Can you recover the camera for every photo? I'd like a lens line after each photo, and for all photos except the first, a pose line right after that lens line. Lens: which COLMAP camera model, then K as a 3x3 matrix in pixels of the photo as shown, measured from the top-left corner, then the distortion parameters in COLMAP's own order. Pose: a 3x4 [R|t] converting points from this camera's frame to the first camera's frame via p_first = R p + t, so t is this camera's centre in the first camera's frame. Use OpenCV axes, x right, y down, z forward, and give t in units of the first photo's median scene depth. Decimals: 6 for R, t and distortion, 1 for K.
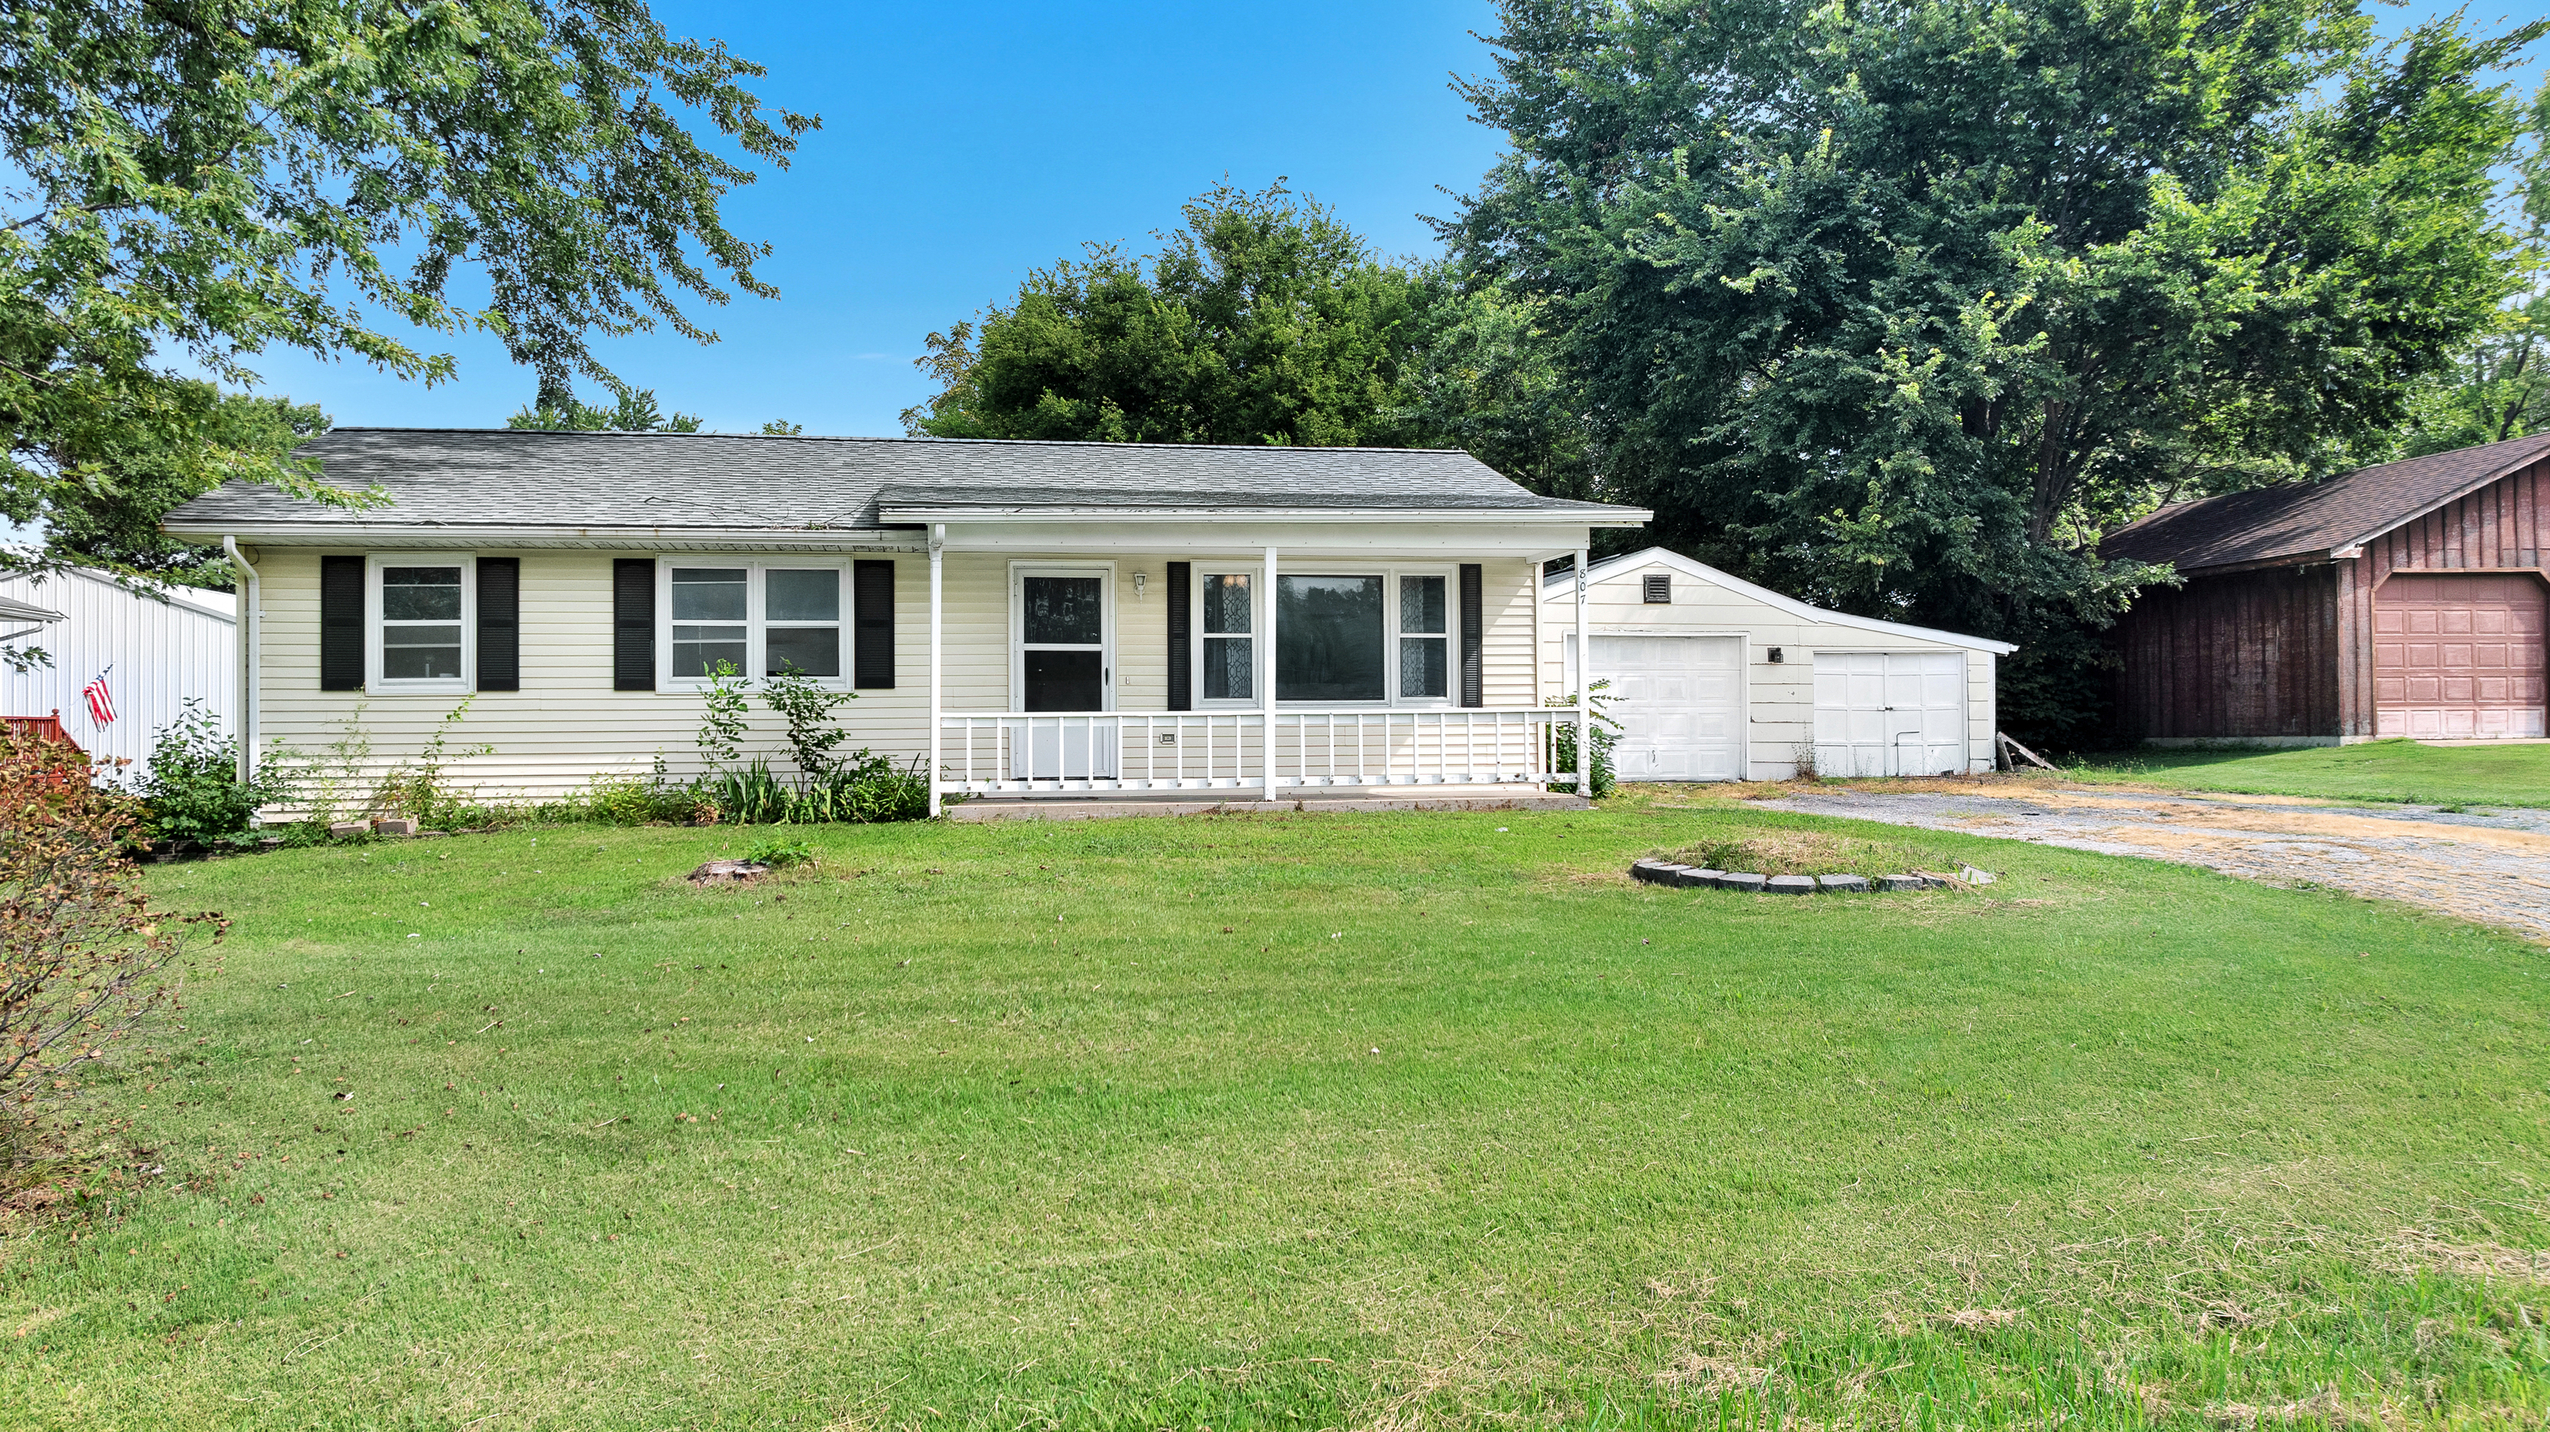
lens RADIAL K [[1845.3, 0, 1274.9], [0, 1845.3, 668.0], [0, 0, 1]] dist [-0.003804, 0.000180]
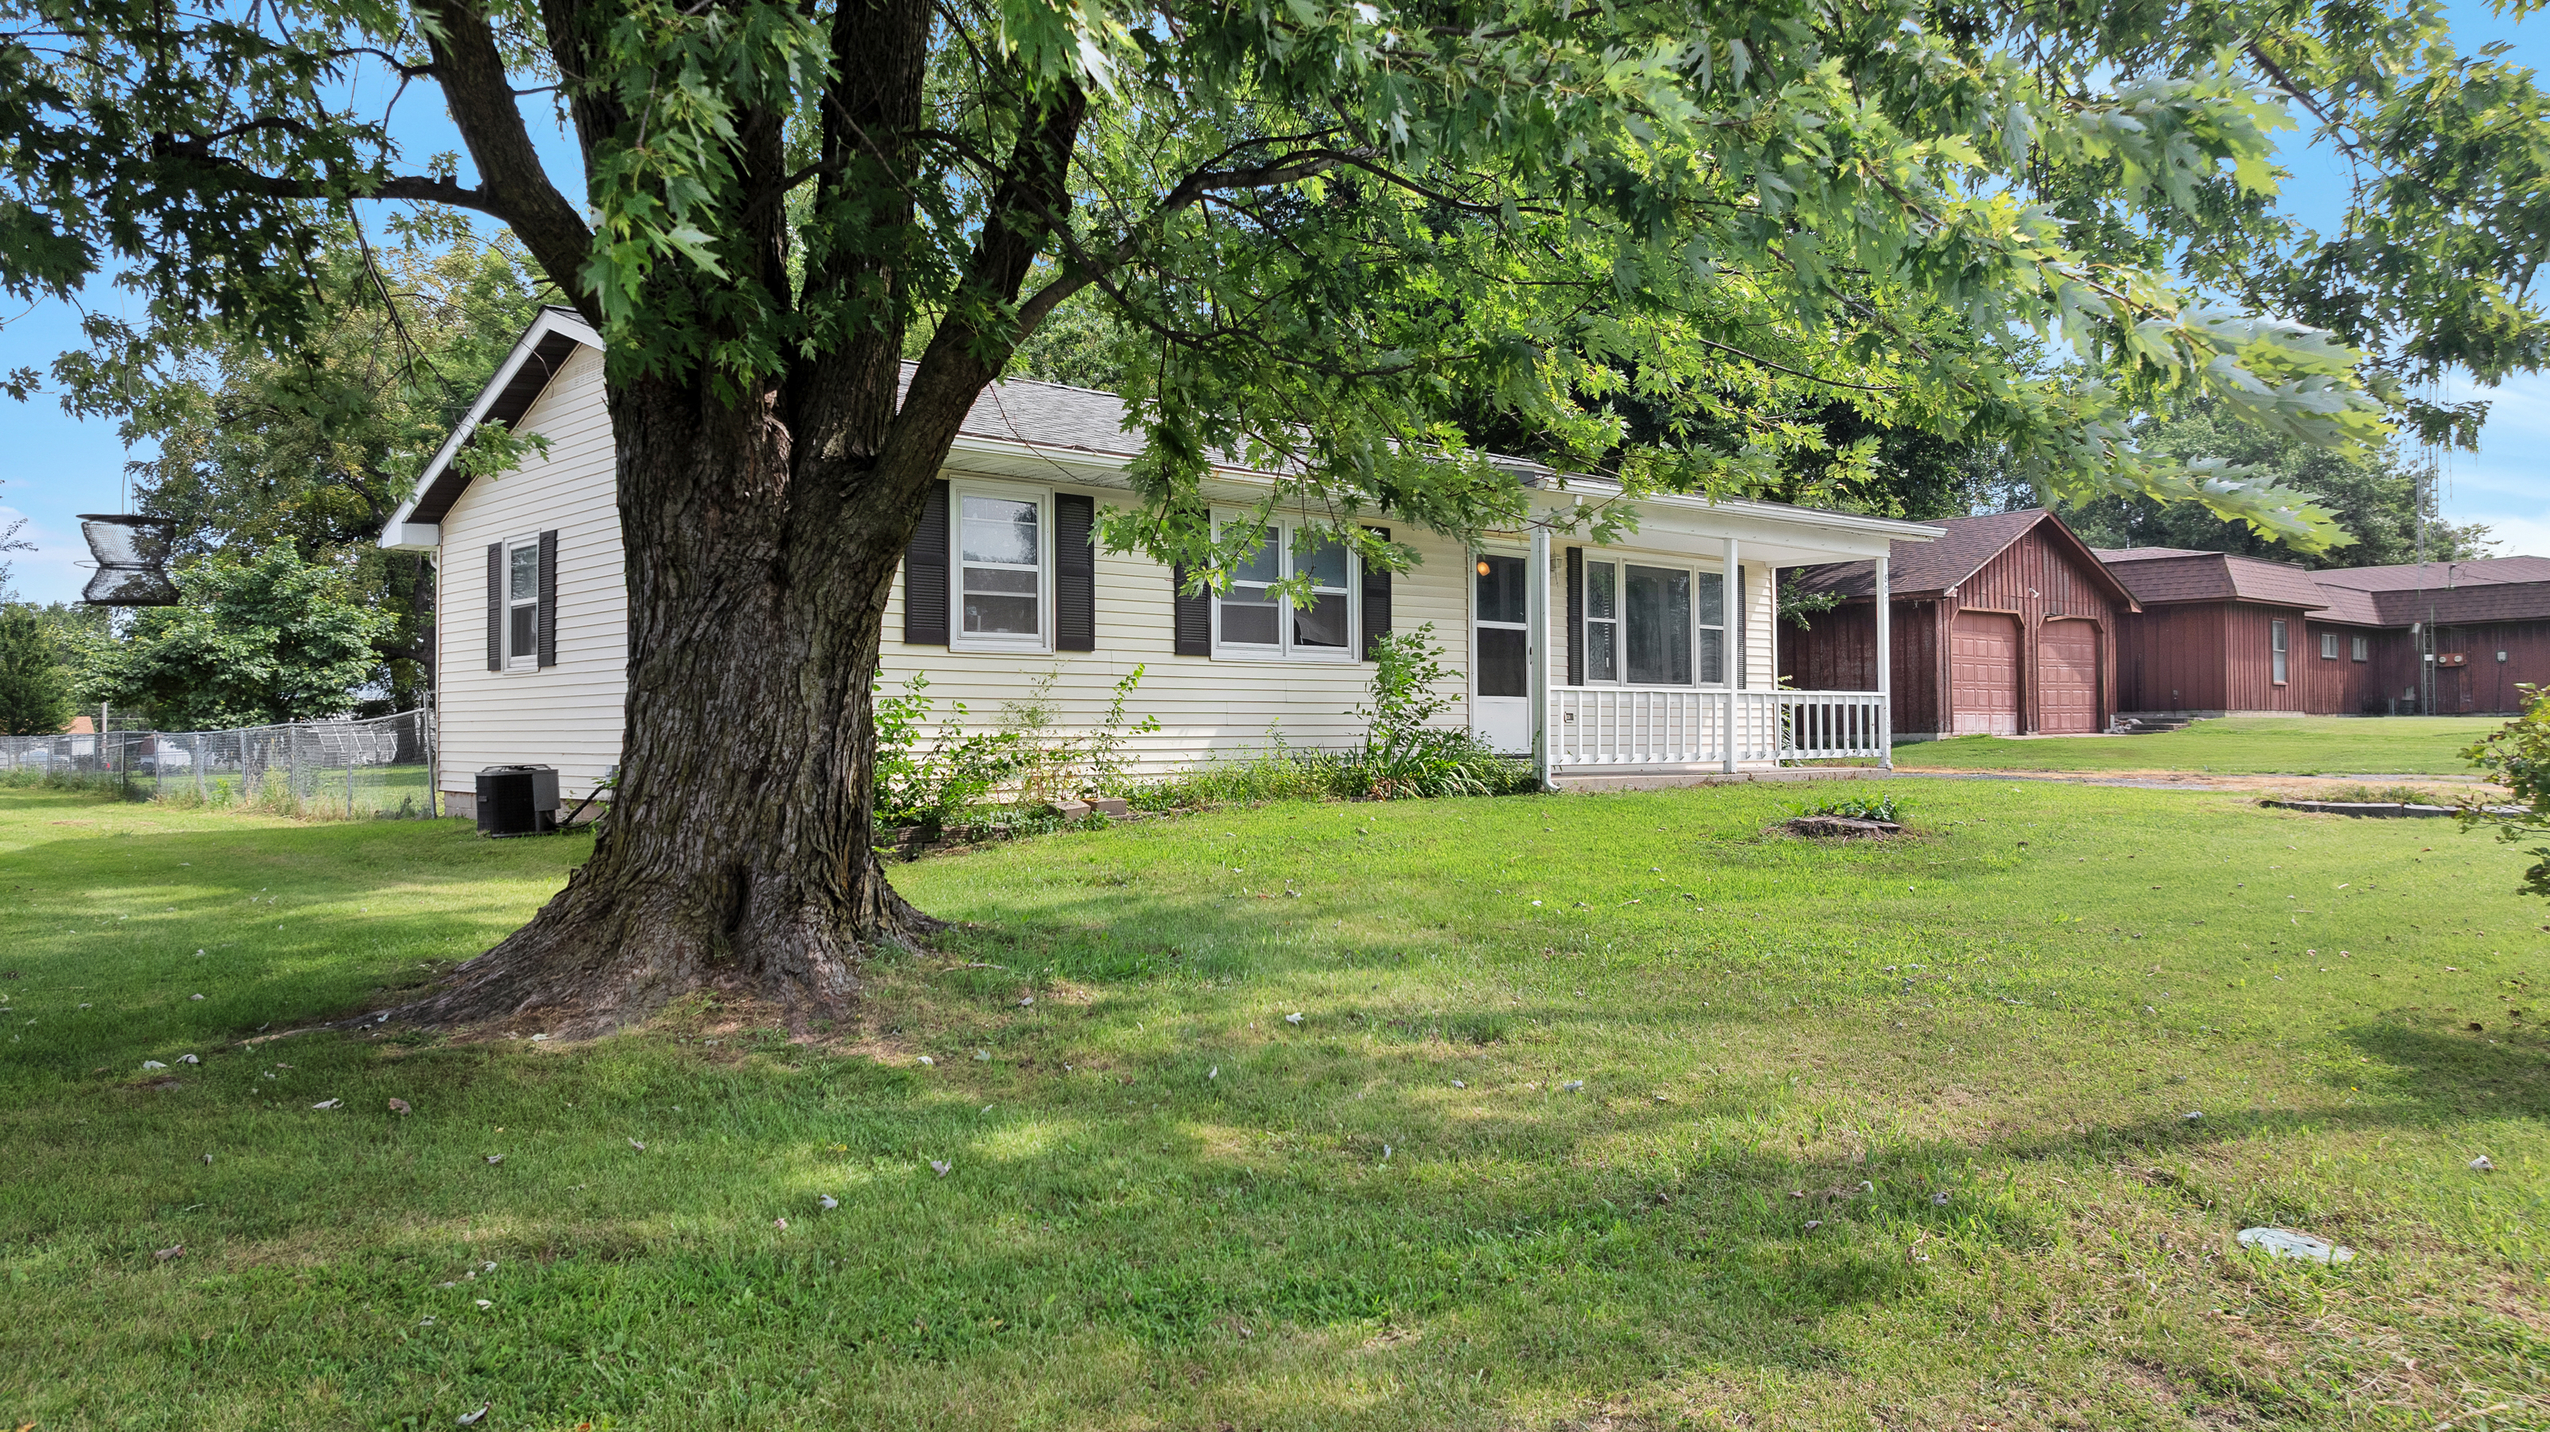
lens RADIAL K [[1829.3, 0, 1275.0], [0, 1829.3, 716.0], [0, 0, 1]] dist [-0.000102, 0.001723]
pose [[0.848626, 0.011985, 0.528858, -0.737072], [-0.021868, 0.999684, 0.012435, 0.028073], [-0.528541, -0.022118, 0.848619, 0.210611]]
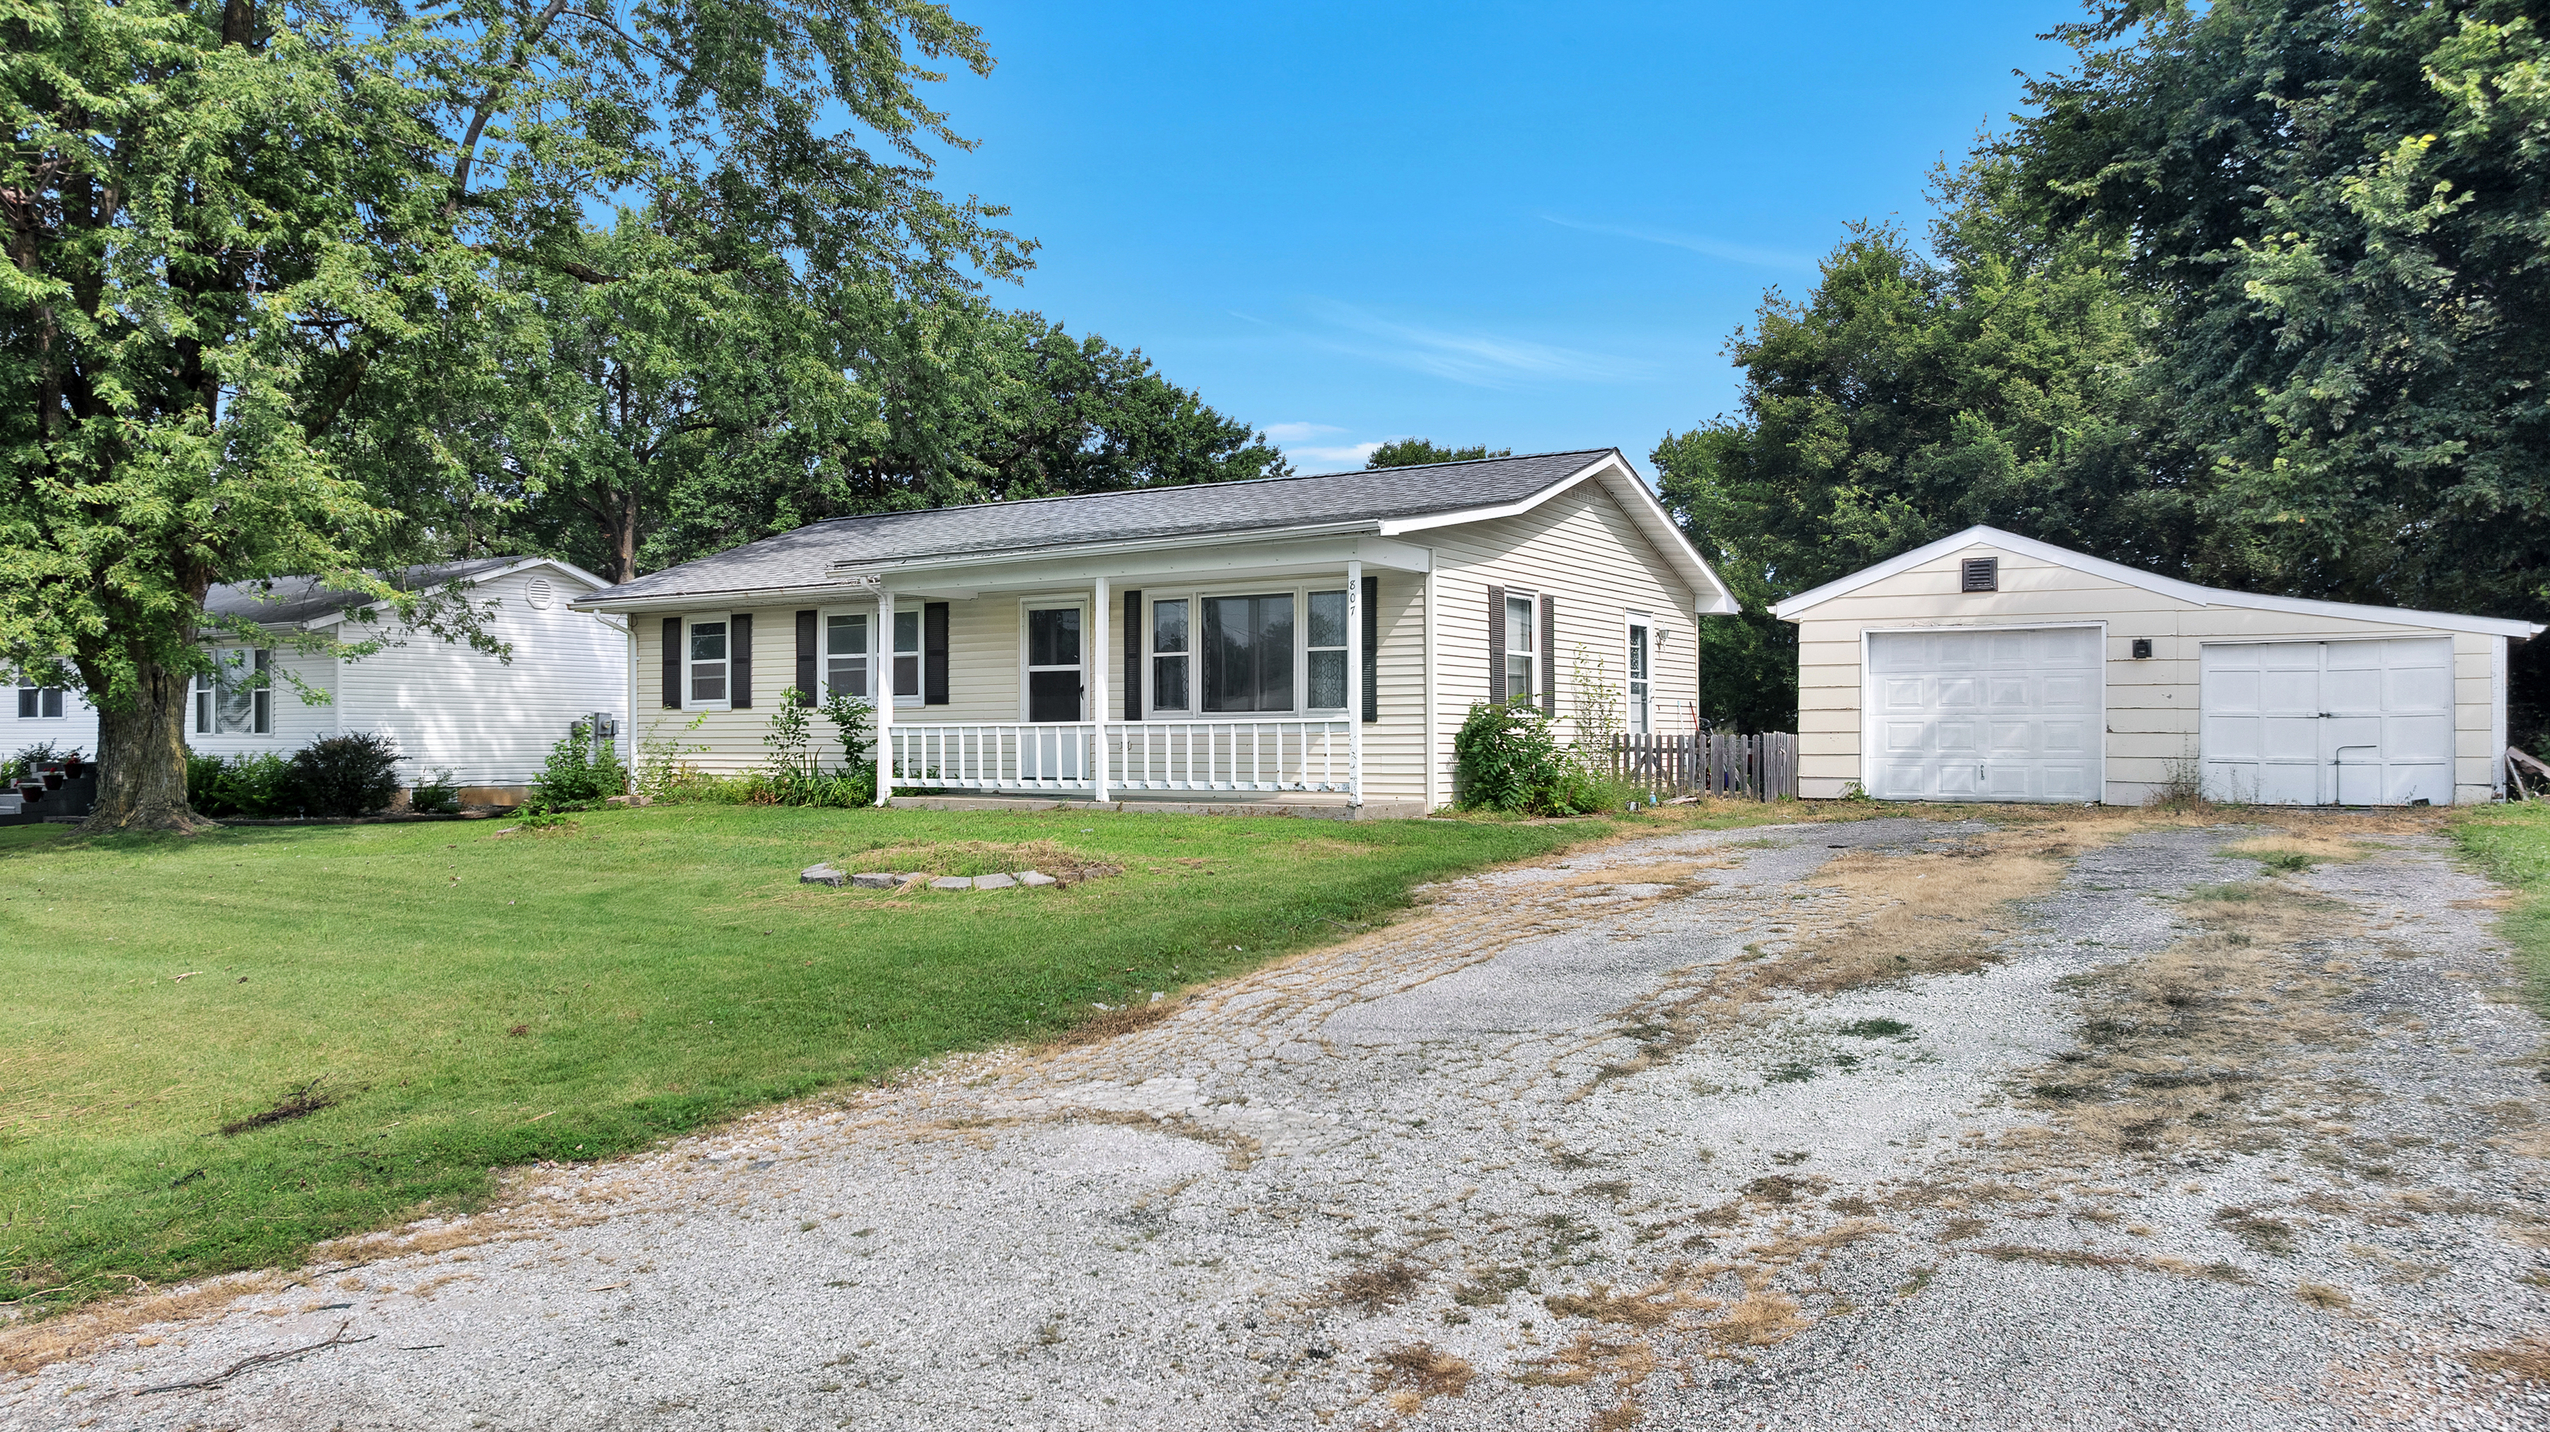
lens RADIAL K [[1829.3, 0, 1275.0], [0, 1829.3, 716.0], [0, 0, 1]] dist [-0.000102, 0.001723]
pose [[0.734233, -0.003089, -0.678891, 0.774504], [0.018902, 0.999695, 0.015894, 0.003465], [0.678634, -0.024502, 0.734067, 0.229365]]
